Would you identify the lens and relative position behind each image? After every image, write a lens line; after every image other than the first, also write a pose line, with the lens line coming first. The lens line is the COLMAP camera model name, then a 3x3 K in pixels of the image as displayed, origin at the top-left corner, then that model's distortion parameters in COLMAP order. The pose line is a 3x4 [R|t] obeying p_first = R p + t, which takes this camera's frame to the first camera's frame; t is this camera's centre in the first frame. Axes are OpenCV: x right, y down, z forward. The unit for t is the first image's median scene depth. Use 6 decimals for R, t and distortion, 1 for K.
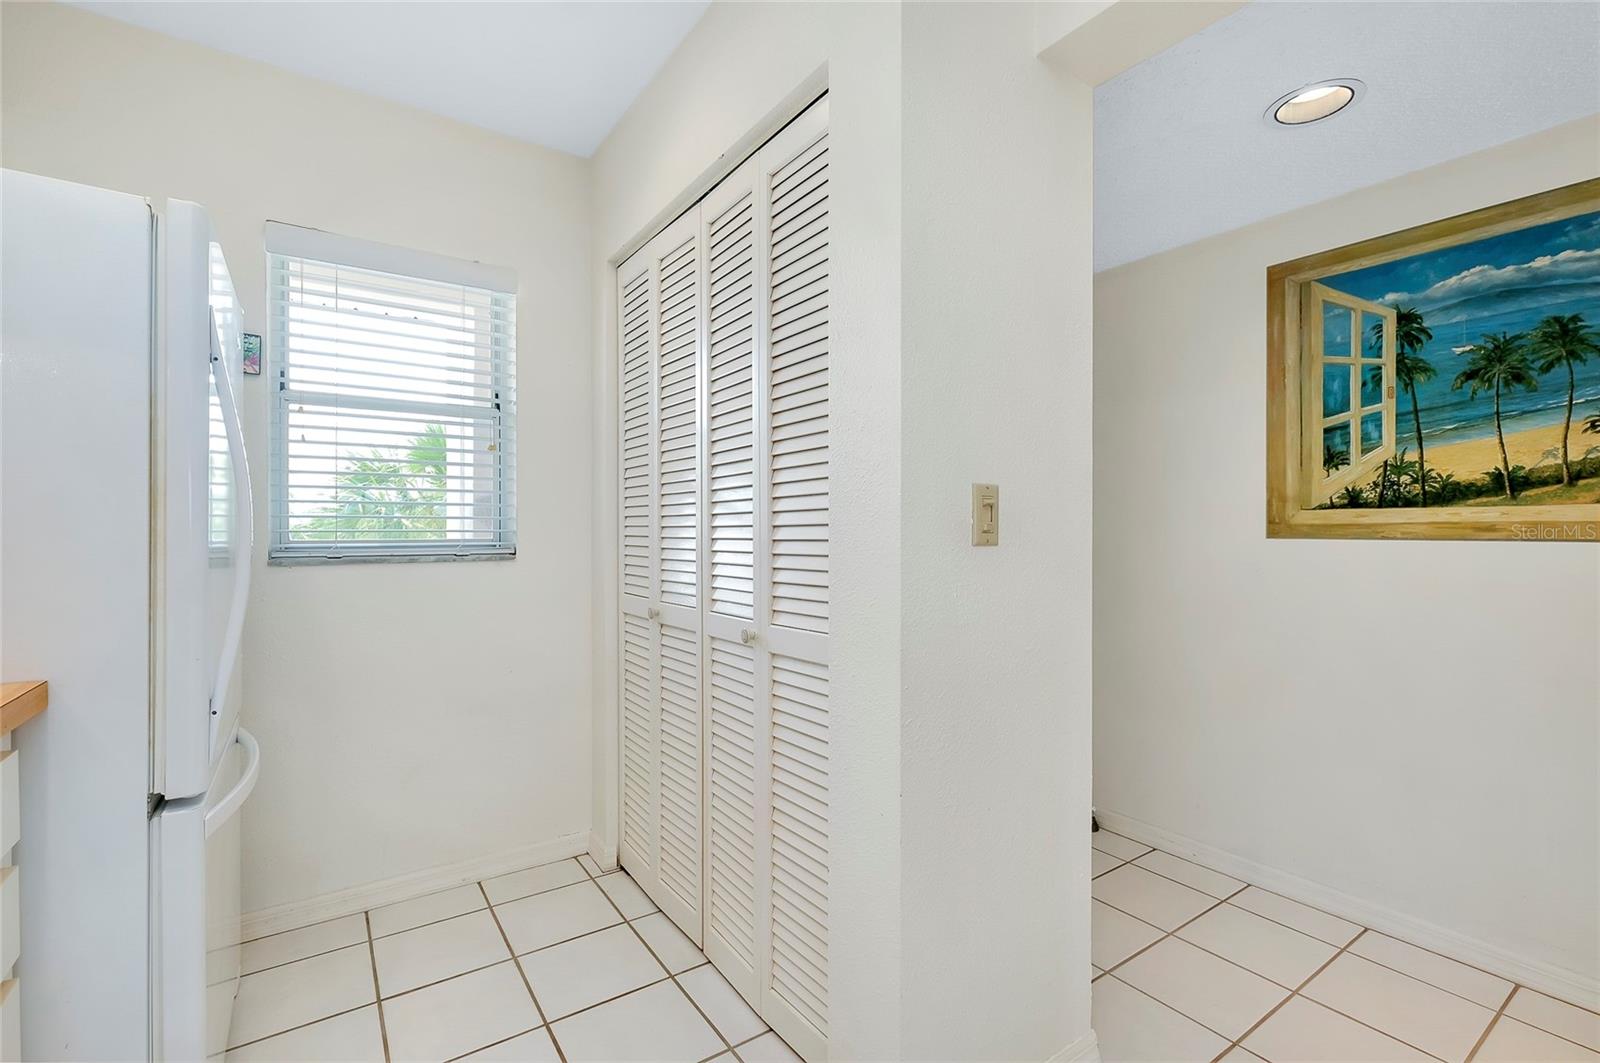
lens RADIAL K [[702.7, 0, 799.1], [0, 702.7, 535.2], [0, 0, 1]] dist [-0.001471, -0.001354]
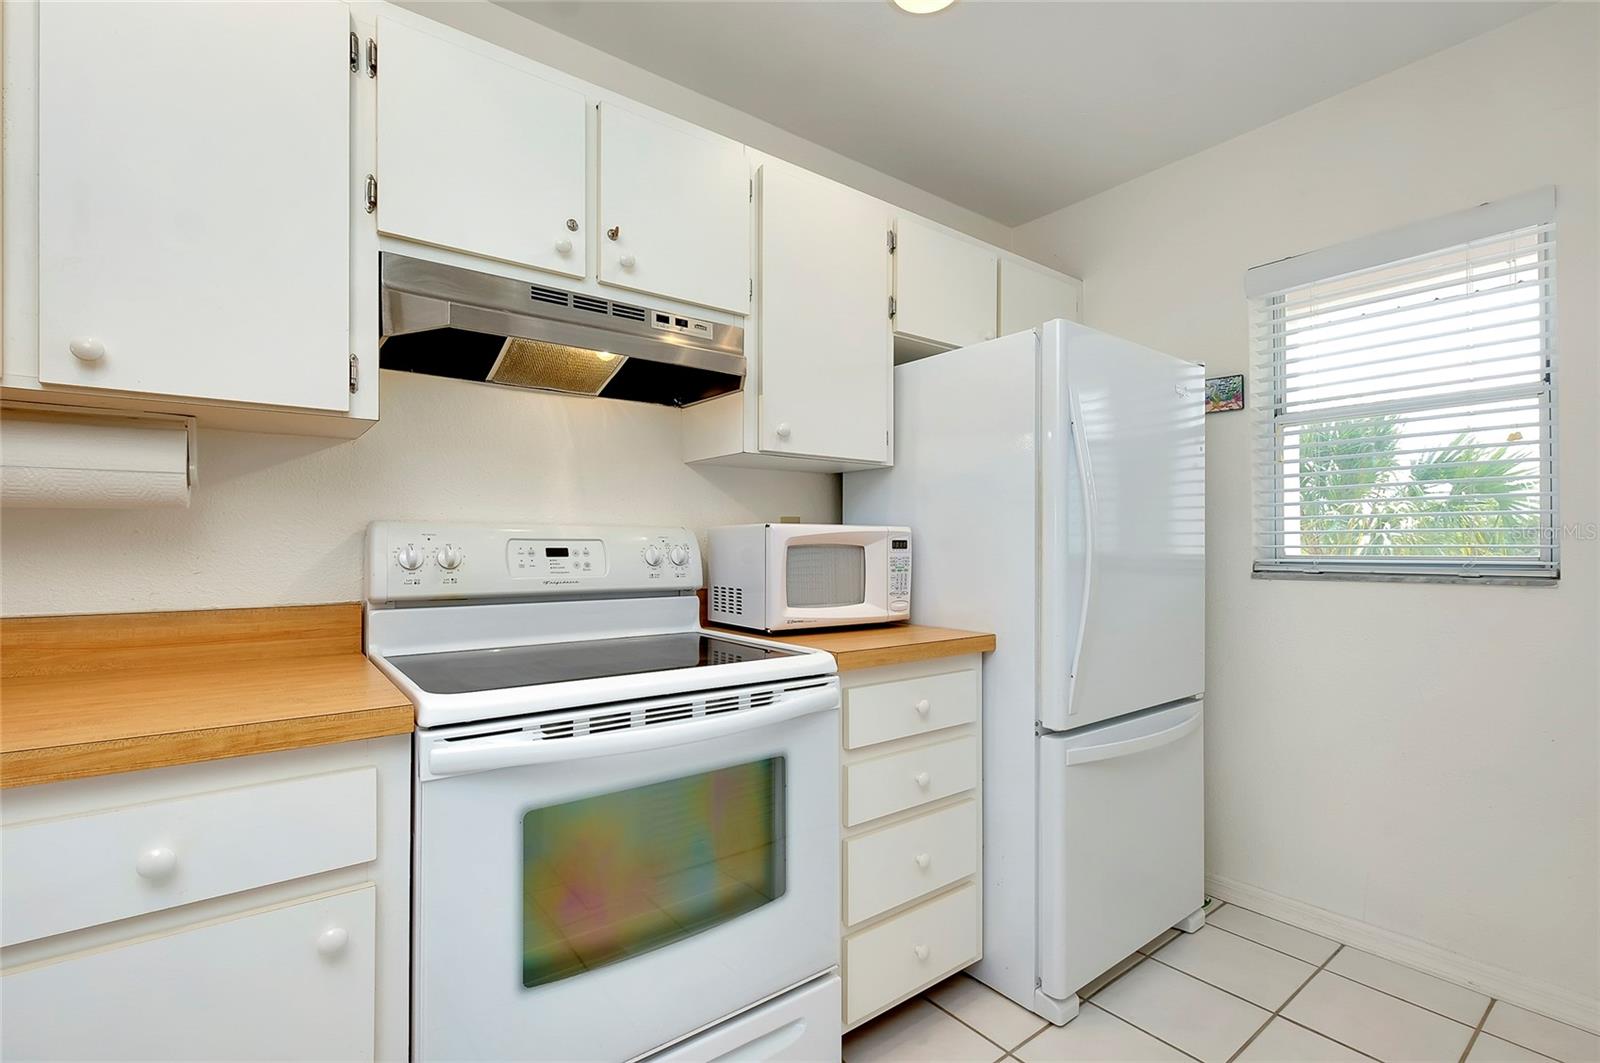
lens RADIAL K [[702.7, 0, 801.0], [0, 702.7, 540.7], [0, 0, 1]] dist [-0.001471, -0.001354]
pose [[0.065029, -0.007812, -0.997853, 0.284824], [-0.005367, 0.999952, -0.008178, -0.002036], [0.997869, 0.005888, 0.064984, 0.192687]]
